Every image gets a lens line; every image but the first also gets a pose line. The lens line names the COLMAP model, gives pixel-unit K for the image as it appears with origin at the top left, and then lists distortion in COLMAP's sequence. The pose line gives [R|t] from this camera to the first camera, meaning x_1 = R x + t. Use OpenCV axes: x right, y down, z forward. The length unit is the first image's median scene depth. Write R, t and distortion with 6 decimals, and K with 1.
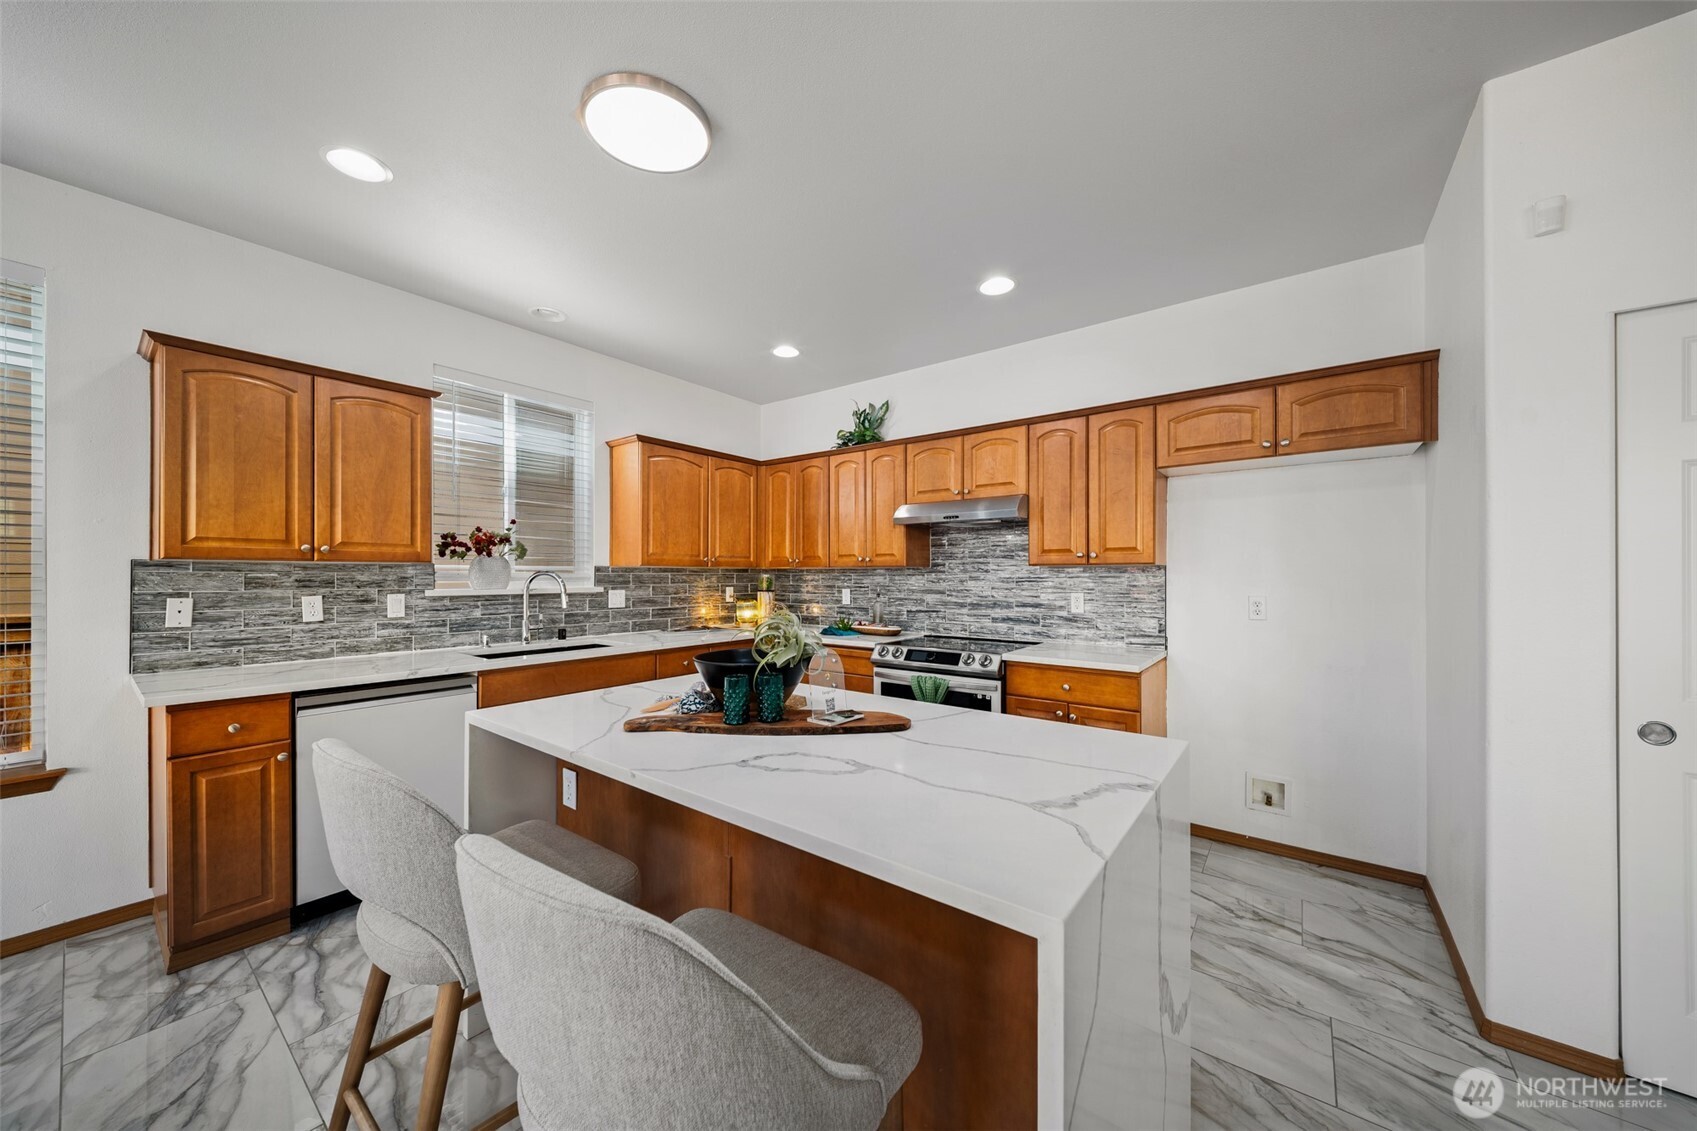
lens RADIAL K [[595.3, 0, 837.9], [0, 595.3, 573.1], [0, 0, 1]] dist [0.016880, -0.007634]
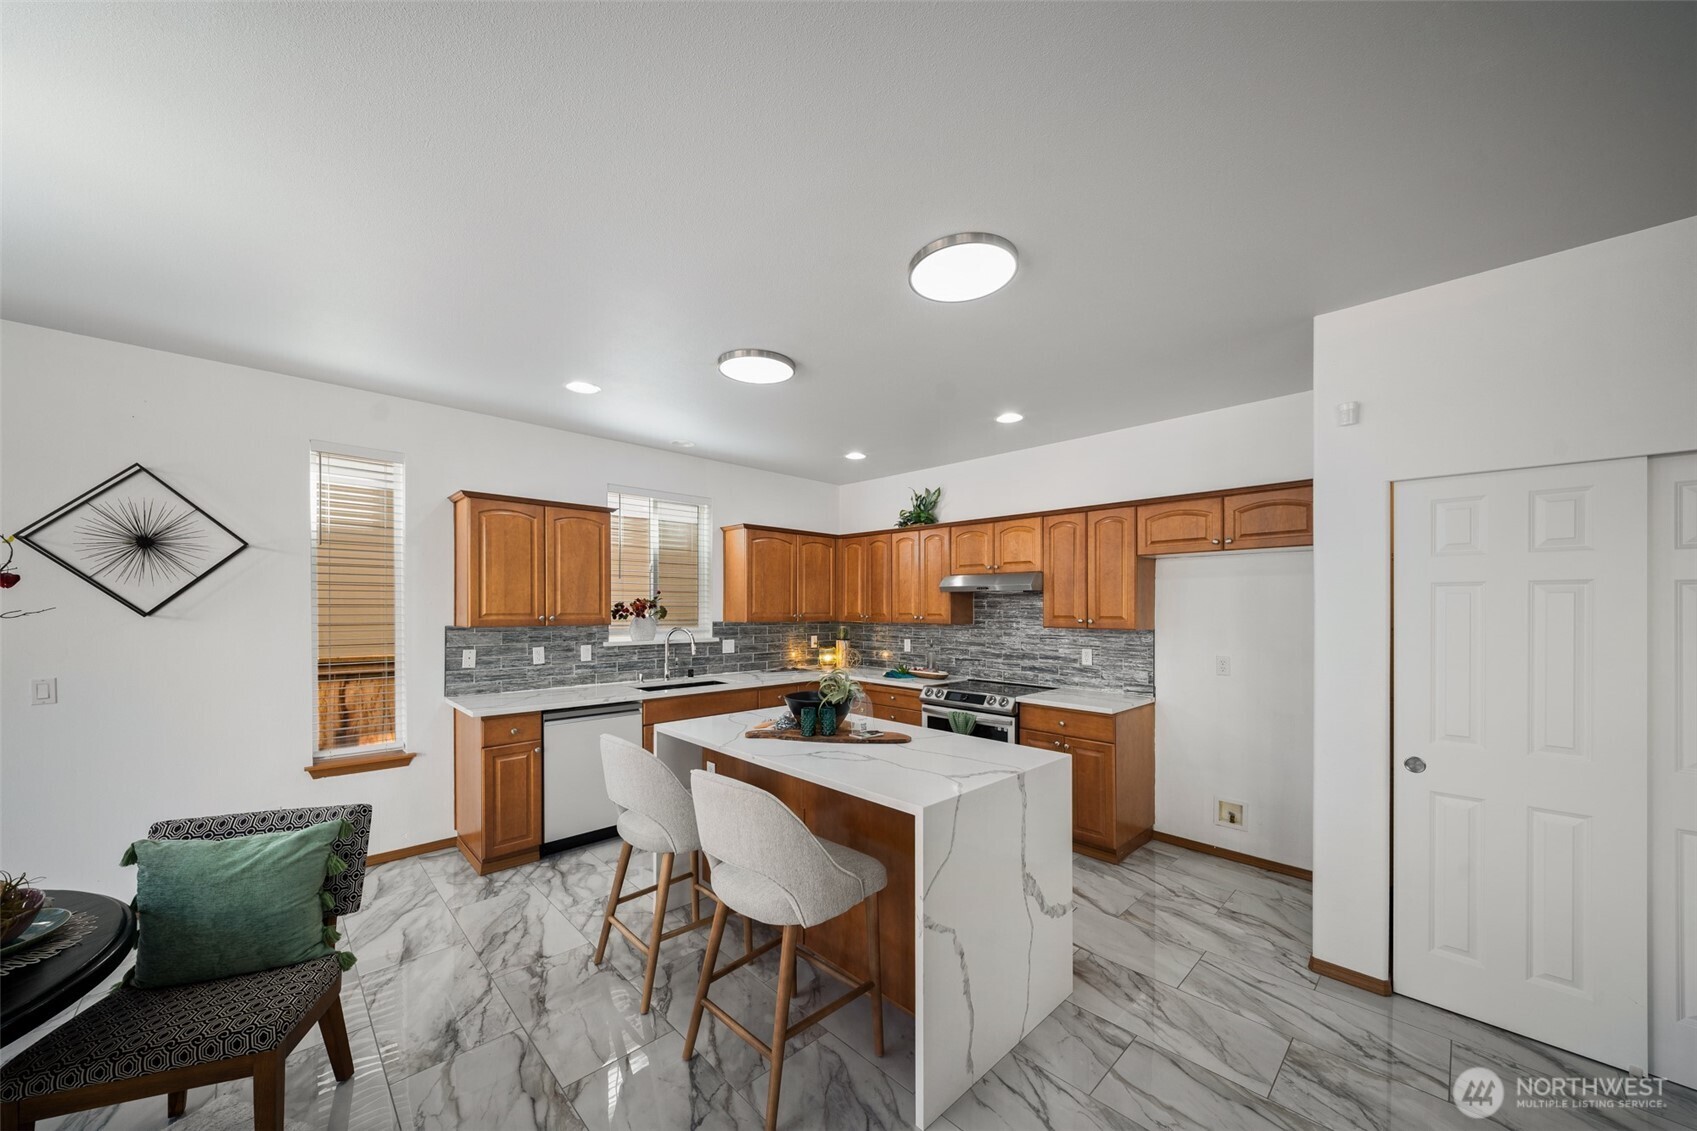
lens RADIAL K [[601.4, 0, 845.2], [0, 601.4, 606.4], [0, 0, 1]] dist [0.016657, -0.007713]
pose [[0.990187, 0.003823, -0.139698, 0.082095], [-0.003497, 0.999991, 0.002575, -0.059390], [0.139706, -0.002061, 0.990191, -0.329722]]
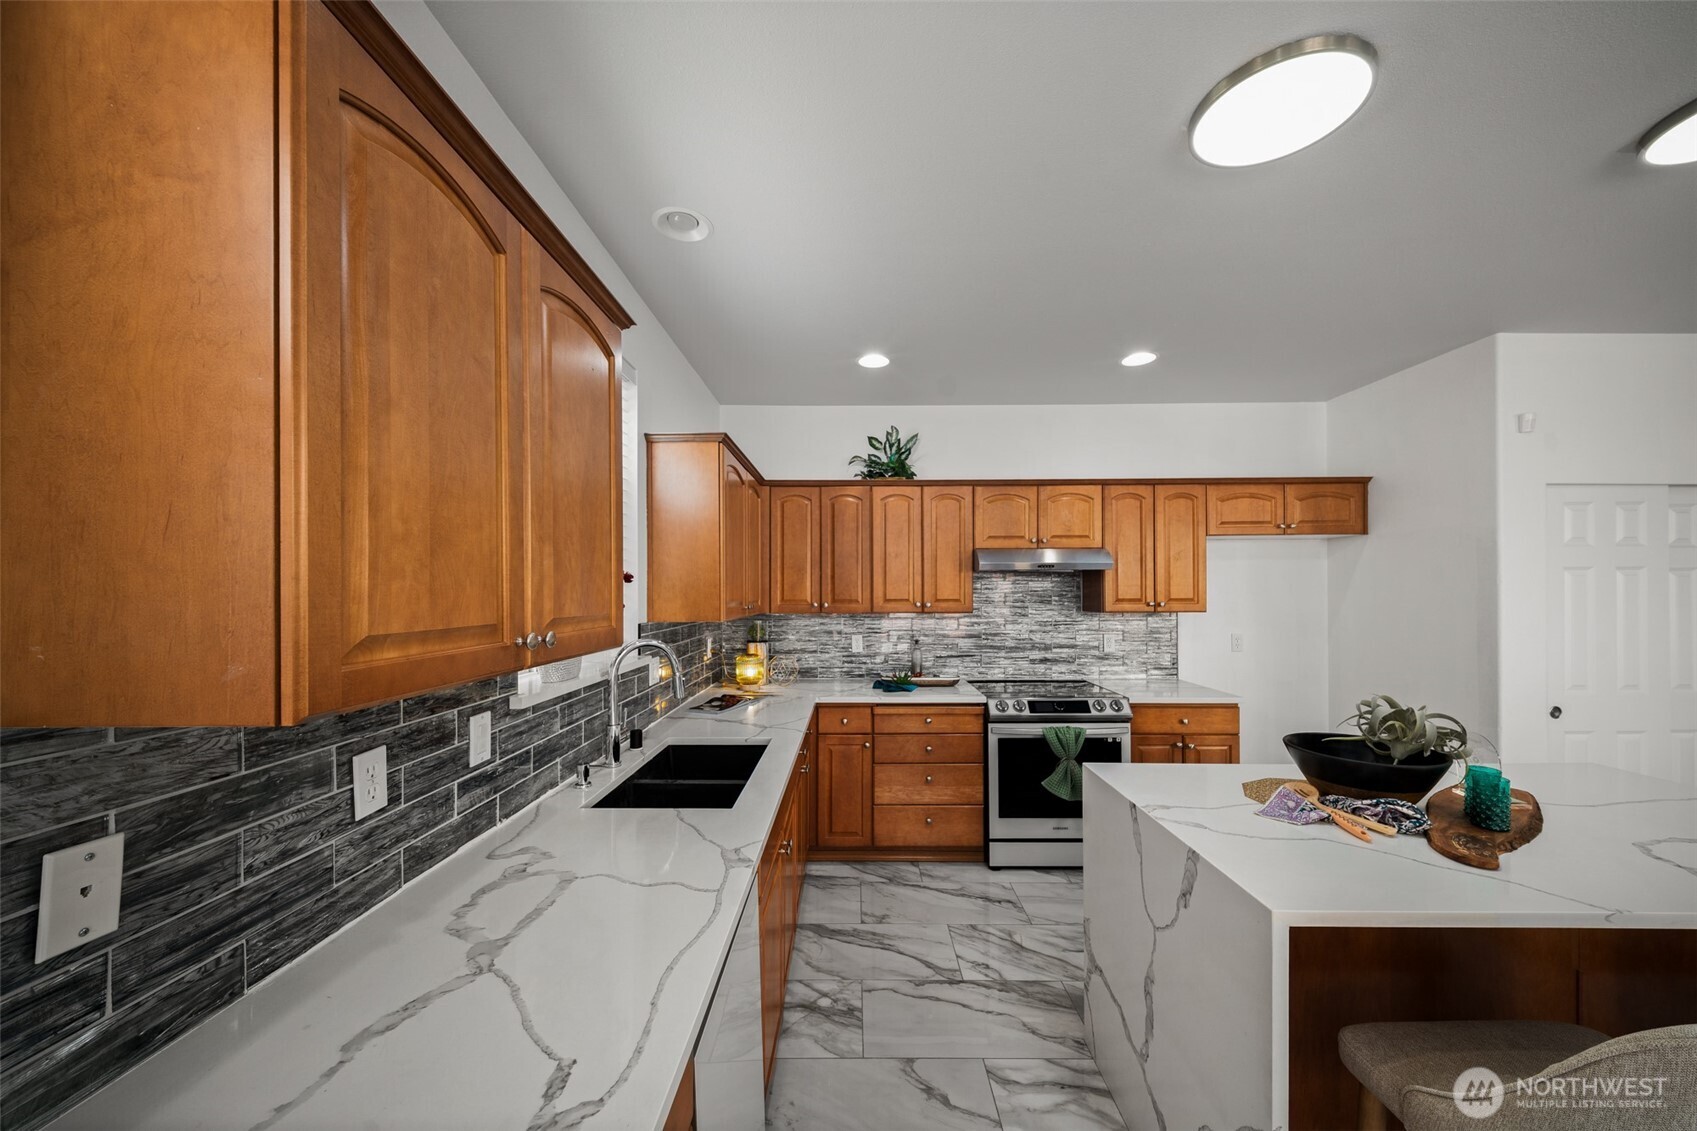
lens RADIAL K [[596.3, 0, 852.6], [0, 596.3, 588.7], [0, 0, 1]] dist [0.016473, -0.007964]
pose [[0.793238, -0.001635, 0.608910, -0.725280], [0.001847, 0.999998, 0.000279, -0.058432], [-0.608909, 0.000904, 0.793239, 0.407954]]
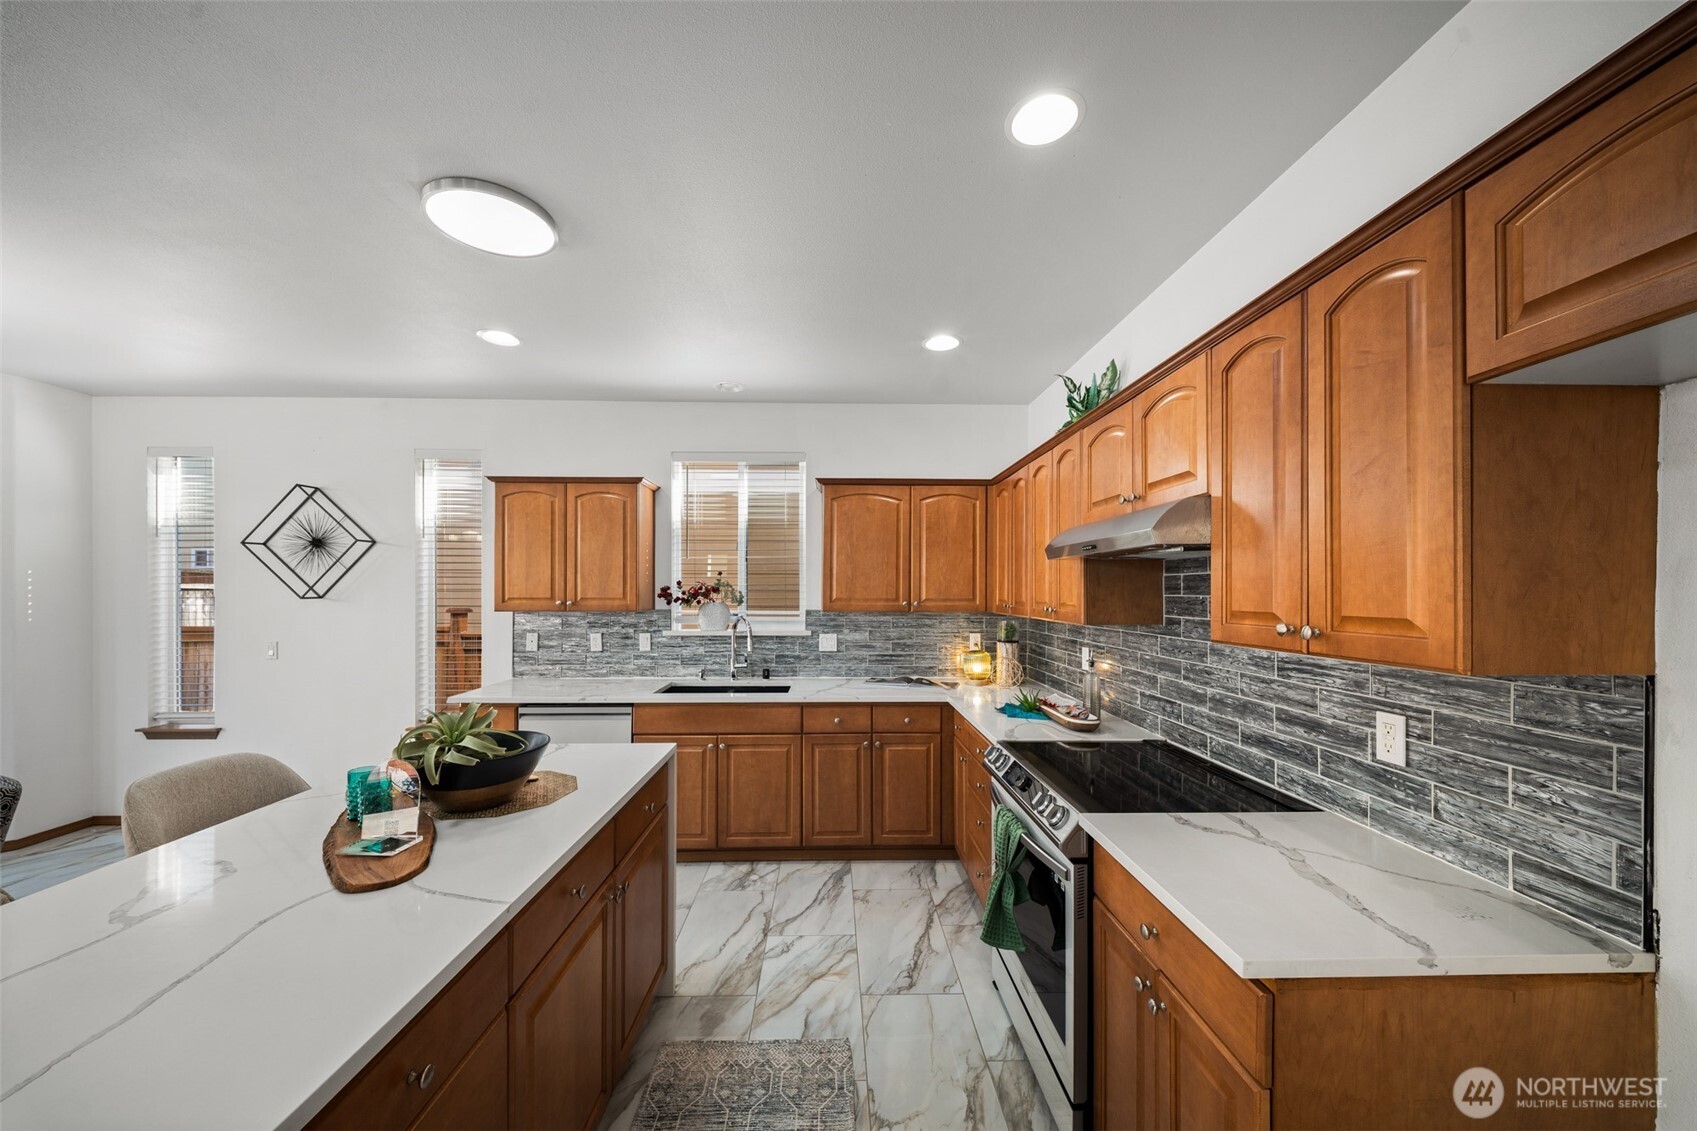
lens RADIAL K [[594.3, 0, 844.3], [0, 594.3, 588.6], [0, 0, 1]] dist [0.018337, -0.007662]
pose [[0.632121, -0.002009, -0.774867, 0.508963], [0.001155, 0.999998, -0.001650, -0.055457], [0.774869, 0.000148, 0.632122, 0.469247]]
